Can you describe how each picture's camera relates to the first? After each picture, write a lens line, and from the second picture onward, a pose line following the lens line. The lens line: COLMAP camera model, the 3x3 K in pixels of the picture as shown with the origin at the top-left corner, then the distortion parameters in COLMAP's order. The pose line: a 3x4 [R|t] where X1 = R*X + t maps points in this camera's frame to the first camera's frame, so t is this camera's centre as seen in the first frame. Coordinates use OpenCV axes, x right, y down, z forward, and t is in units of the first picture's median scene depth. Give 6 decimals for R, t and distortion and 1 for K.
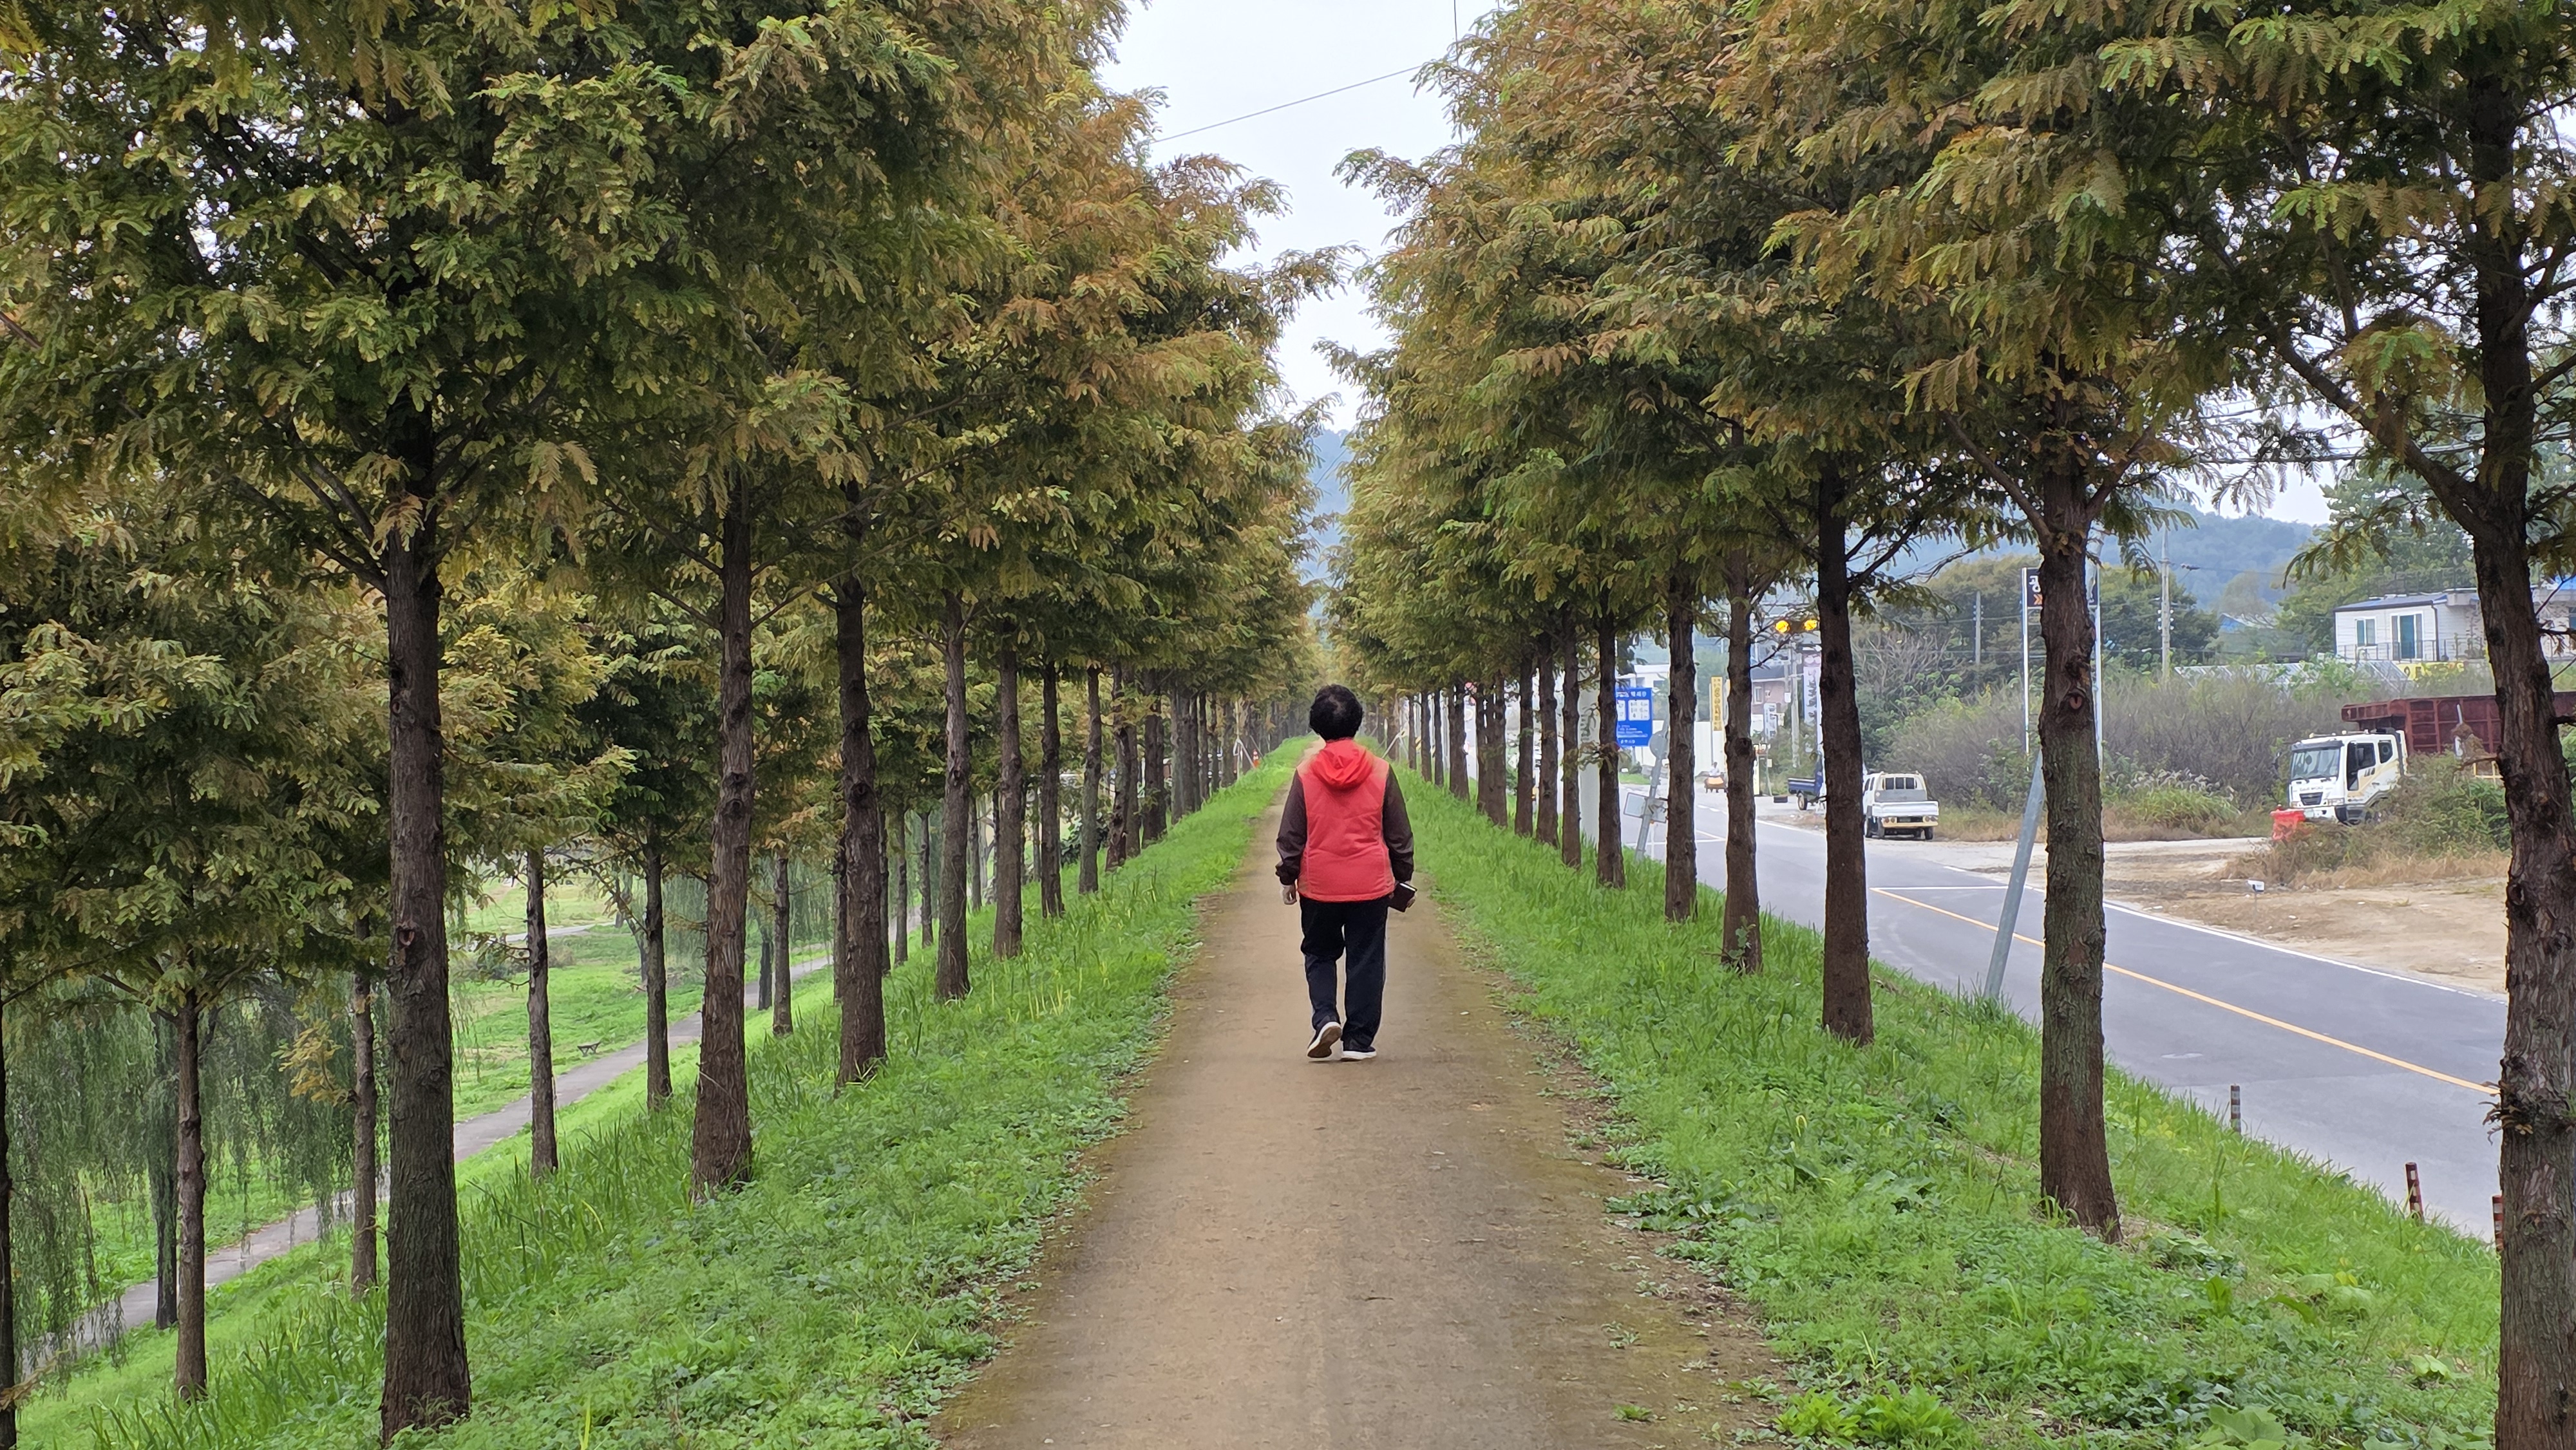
lens RADIAL K [[4067.2, 0, 1288.0], [0, 4067.2, 725.0], [0, 0, 1]] dist [0.138613, 0.068352]
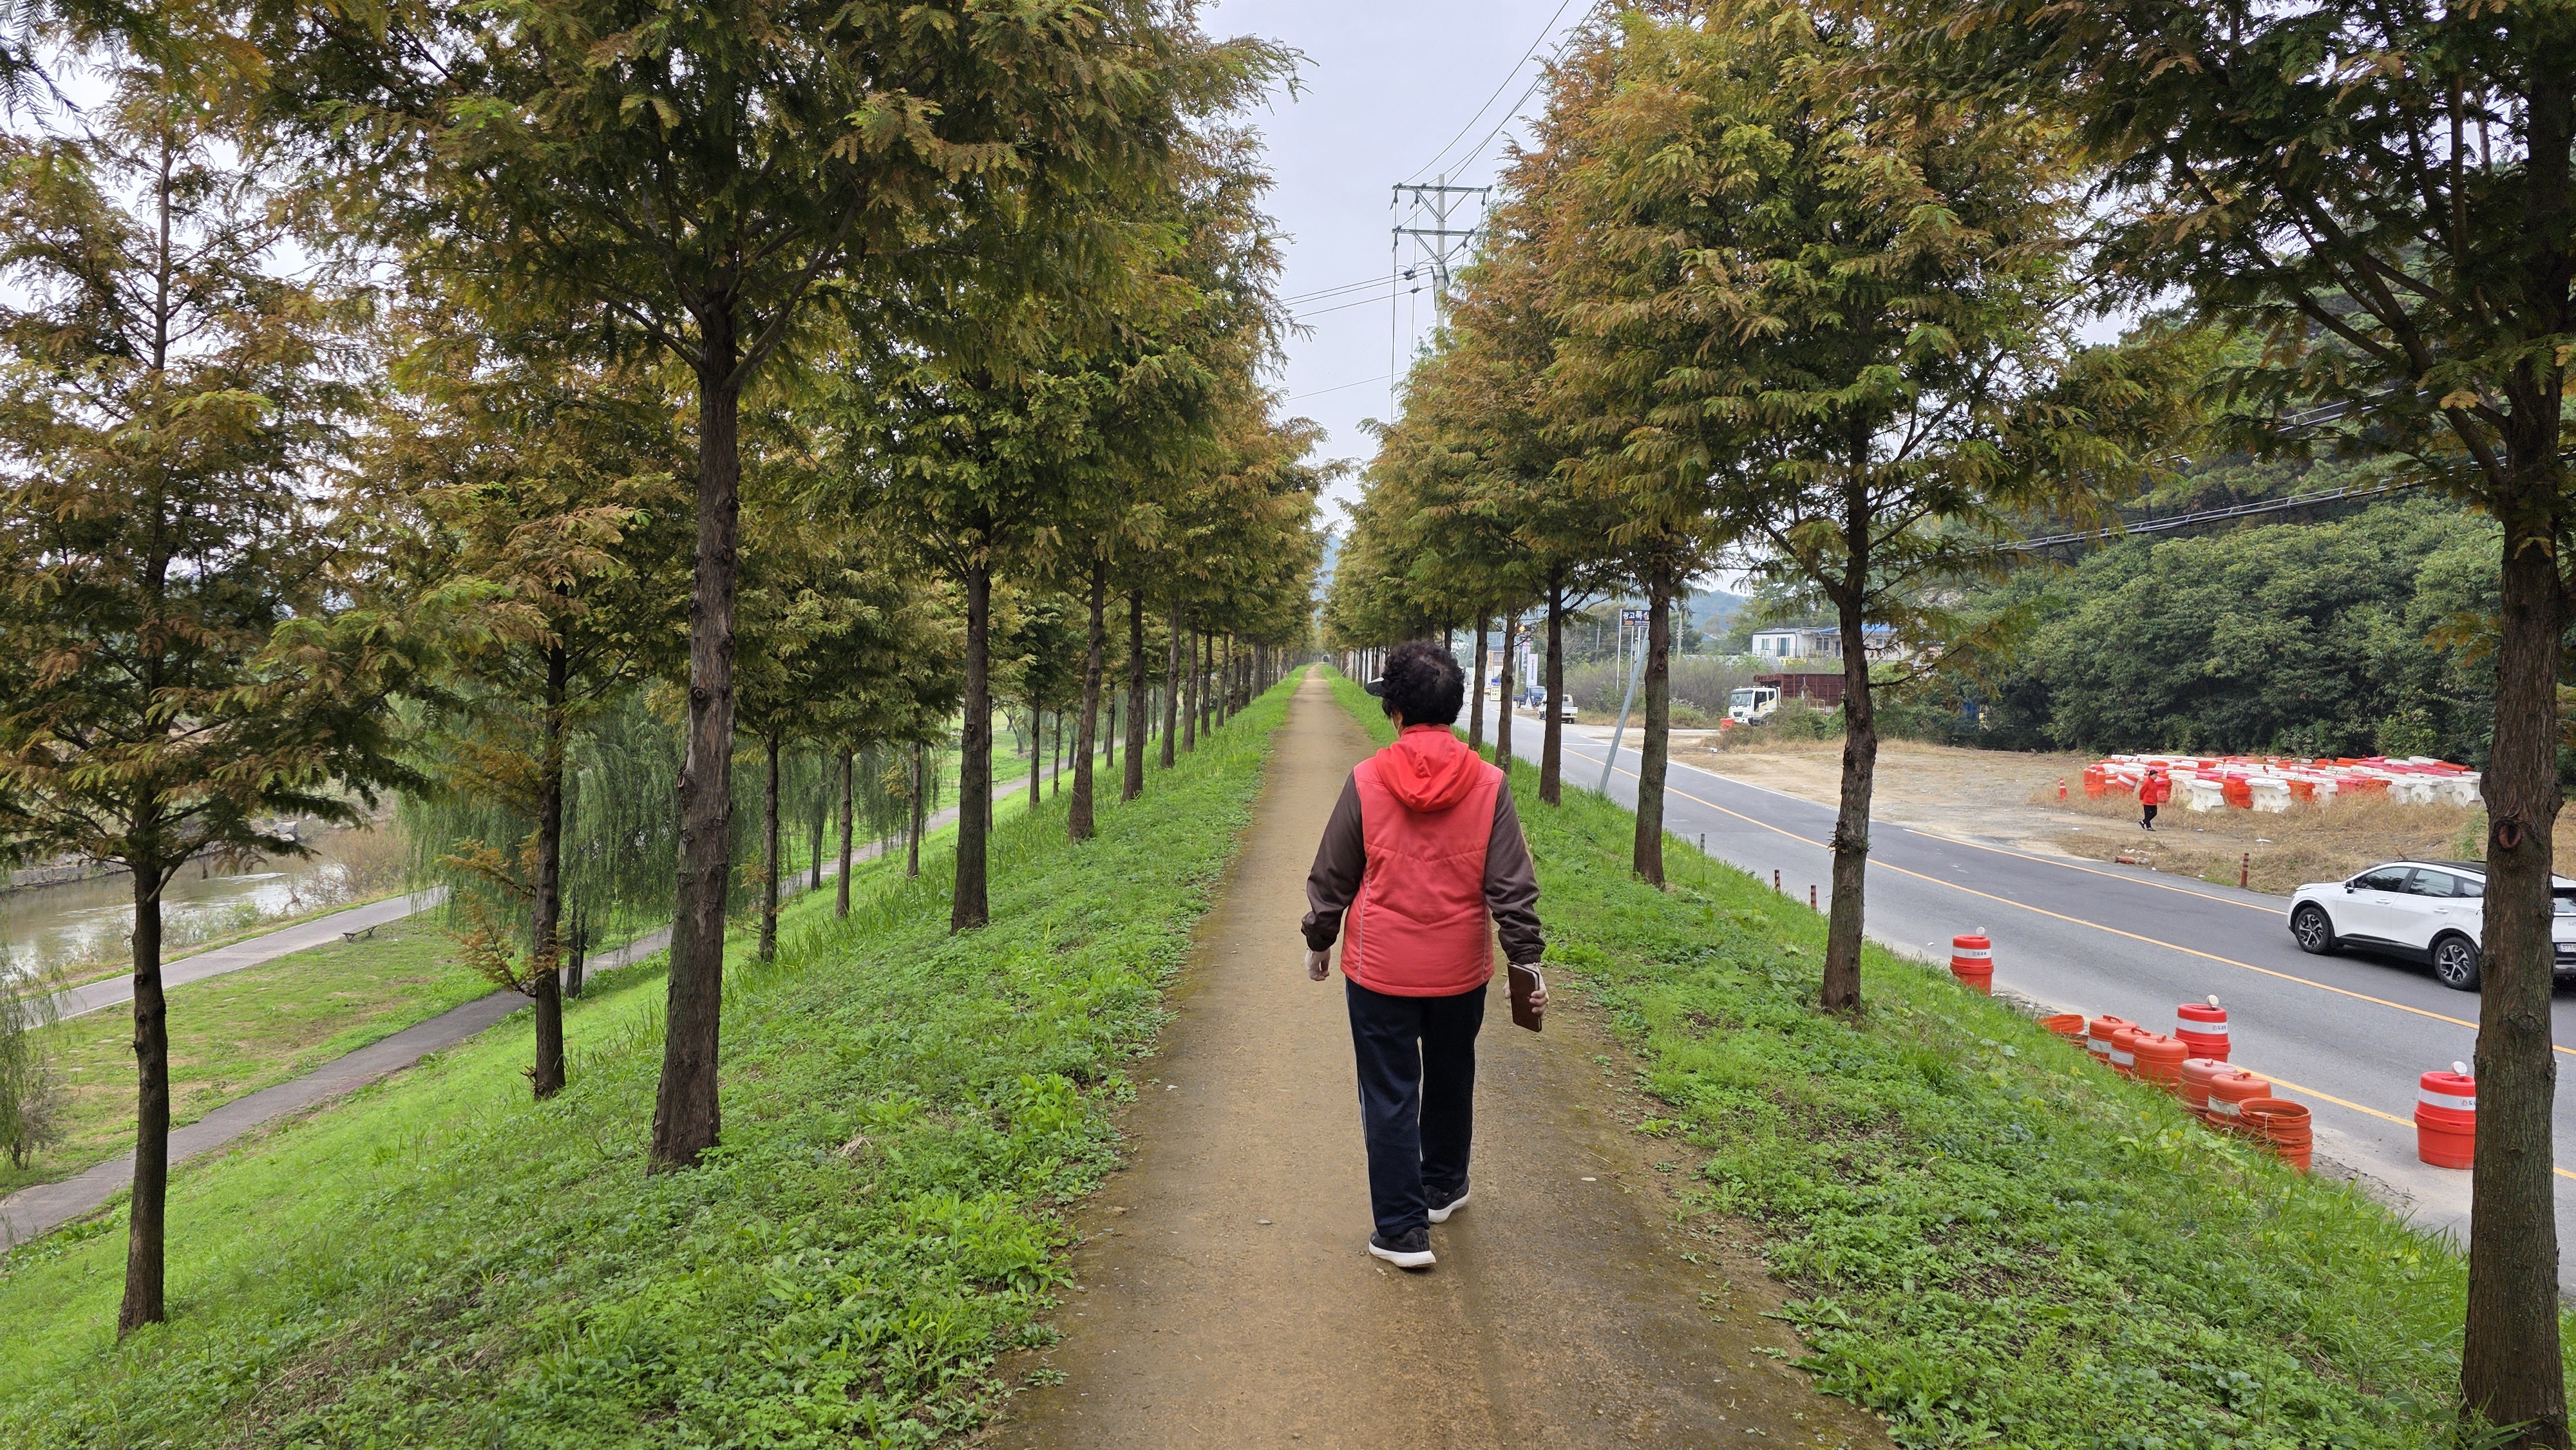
lens RADIAL K [[1753.0, 0, 1288.0], [0, 1753.0, 725.0], [0, 0, 1]] dist [0.124972, -0.000385]
pose [[0.998565, 0.053432, -0.003519, -0.012838], [-0.053265, 0.997886, 0.037237, 0.000695], [0.005501, -0.036997, 0.999300, -0.022271]]
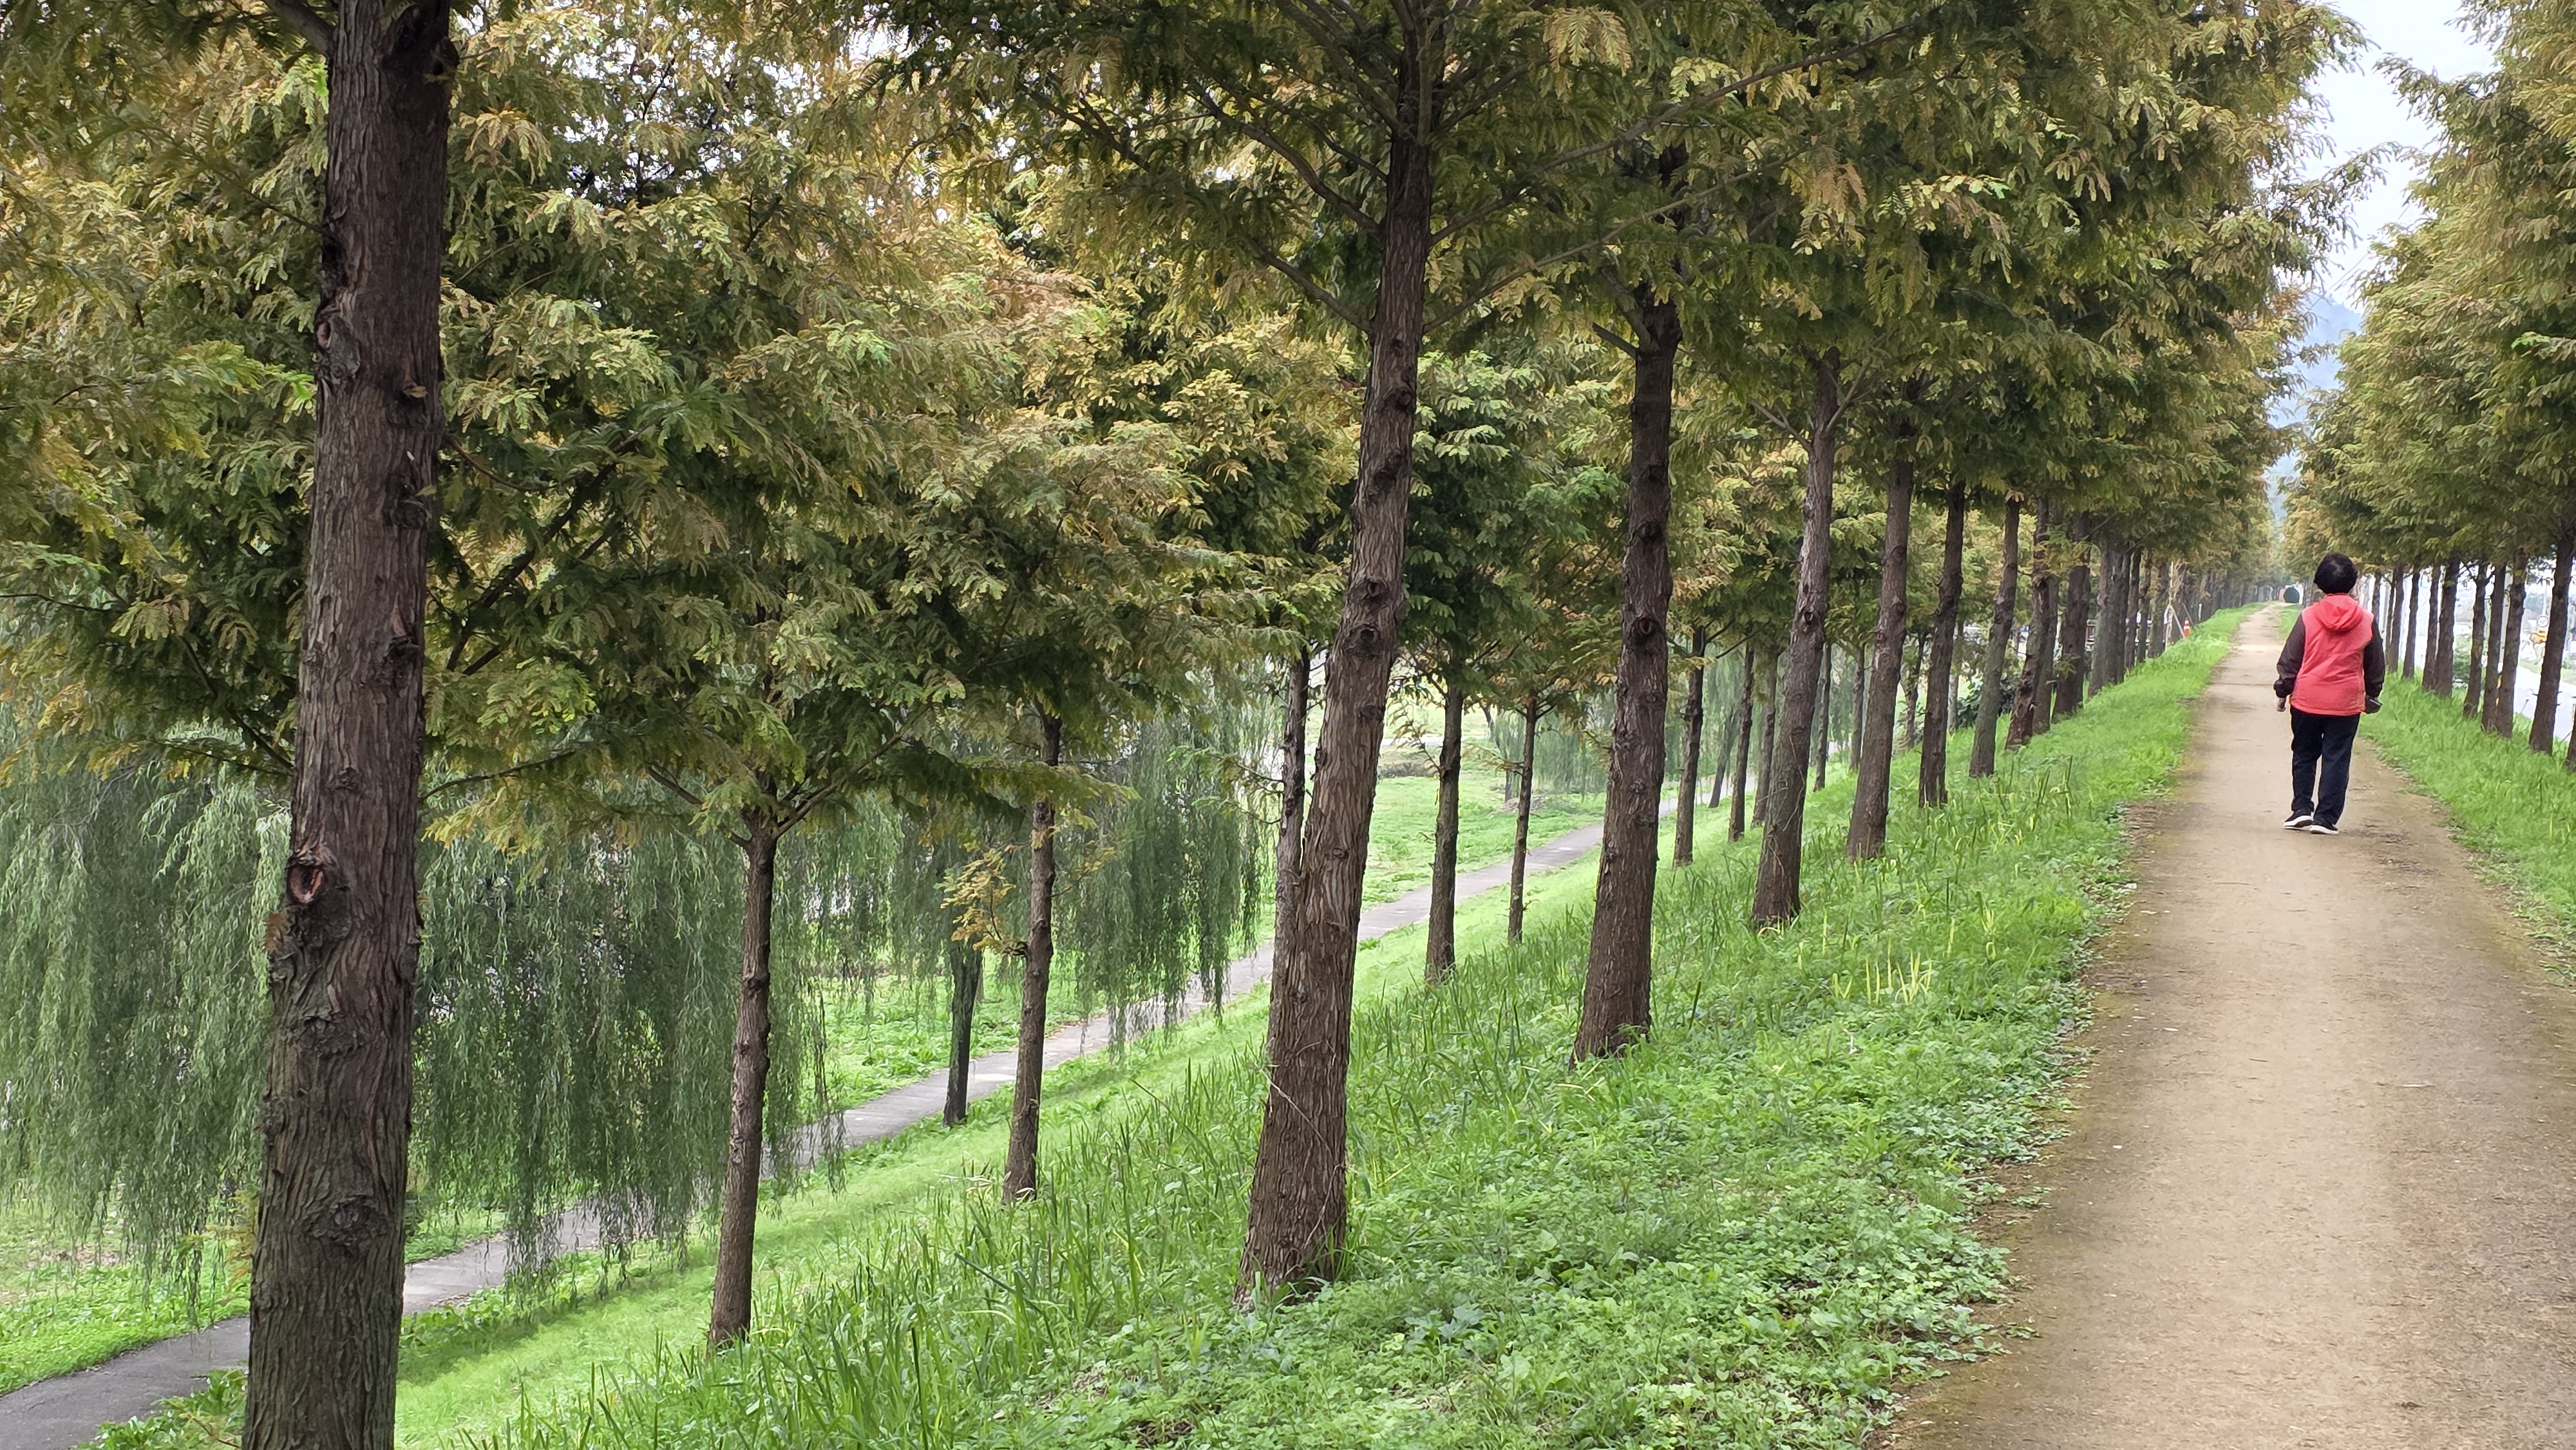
lens RADIAL K [[4093.4, 0, 1196.0], [0, 4093.4, 711.8], [0, 0, 1]] dist [0.298881, -1.203682]
pose [[0.967223, 0.095114, -0.235444, -0.015545], [-0.085945, 0.995098, 0.048930, 0.003128], [0.238944, -0.027091, 0.970655, 0.331883]]
